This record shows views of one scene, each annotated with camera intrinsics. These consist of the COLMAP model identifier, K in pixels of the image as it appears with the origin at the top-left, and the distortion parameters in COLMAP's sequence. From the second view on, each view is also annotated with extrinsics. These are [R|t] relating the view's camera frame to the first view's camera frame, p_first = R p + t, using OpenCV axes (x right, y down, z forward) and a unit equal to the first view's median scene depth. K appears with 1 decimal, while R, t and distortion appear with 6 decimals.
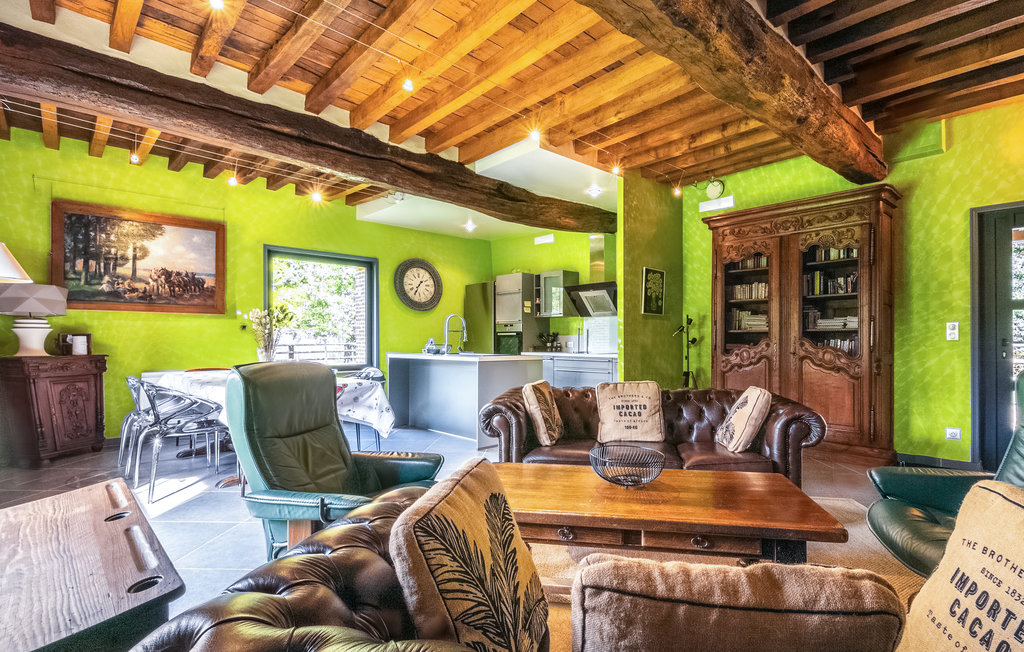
lens RADIAL K [[422.0, 0, 513.8], [0, 422.0, 343.6], [0, 0, 1]] dist [0.001655, -0.006572]
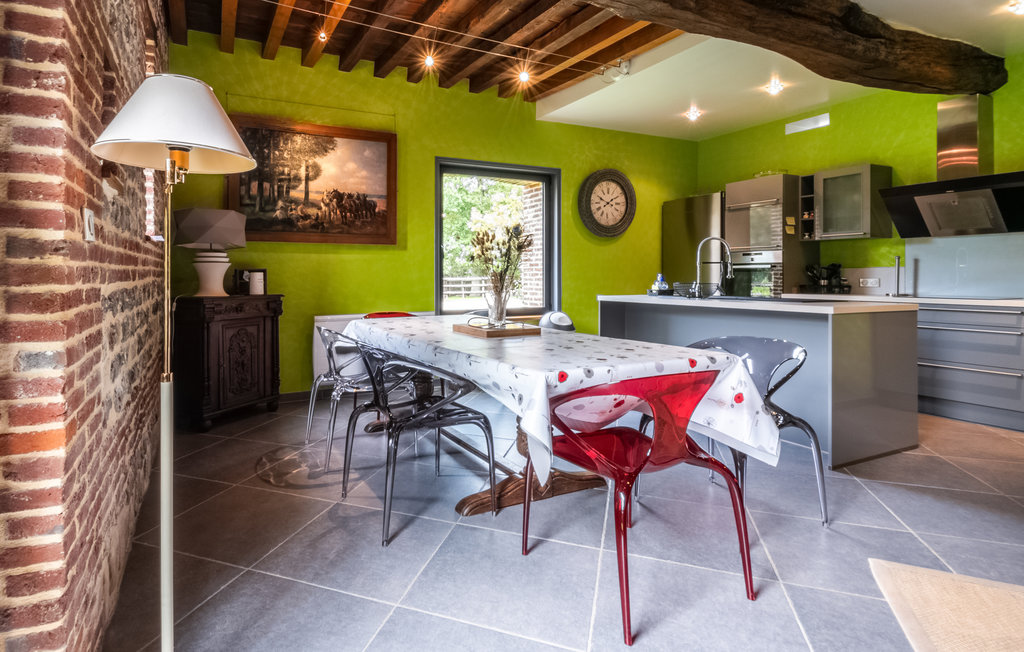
lens RADIAL K [[493.9, 0, 511.3], [0, 493.9, 277.5], [0, 0, 1]] dist [-0.000131, -0.000059]
pose [[0.958756, -0.001989, -0.284222, -0.227488], [0.000422, 0.999984, -0.005575, -0.001898], [0.284229, 0.005225, 0.958742, 0.172286]]
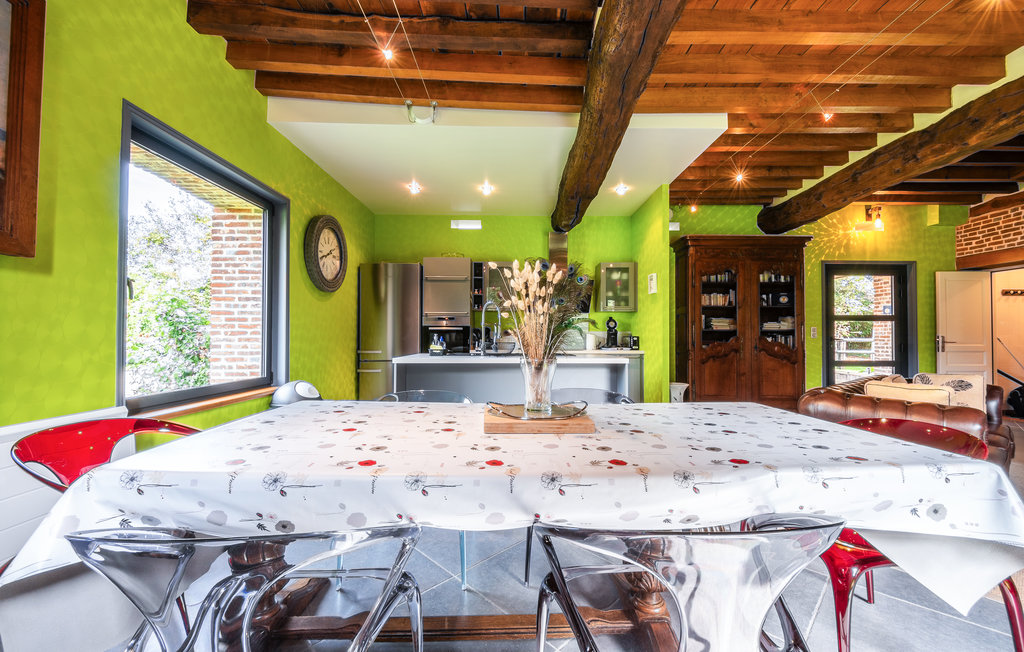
lens RADIAL K [[383.5, 0, 514.7], [0, 383.5, 332.4], [0, 0, 1]] dist [0.000334, -0.000078]
pose [[0.723456, 0.010674, 0.690288, -0.690831], [0.004503, 0.999786, -0.020179, -0.000840], [-0.690356, 0.017707, 0.723253, 0.567981]]
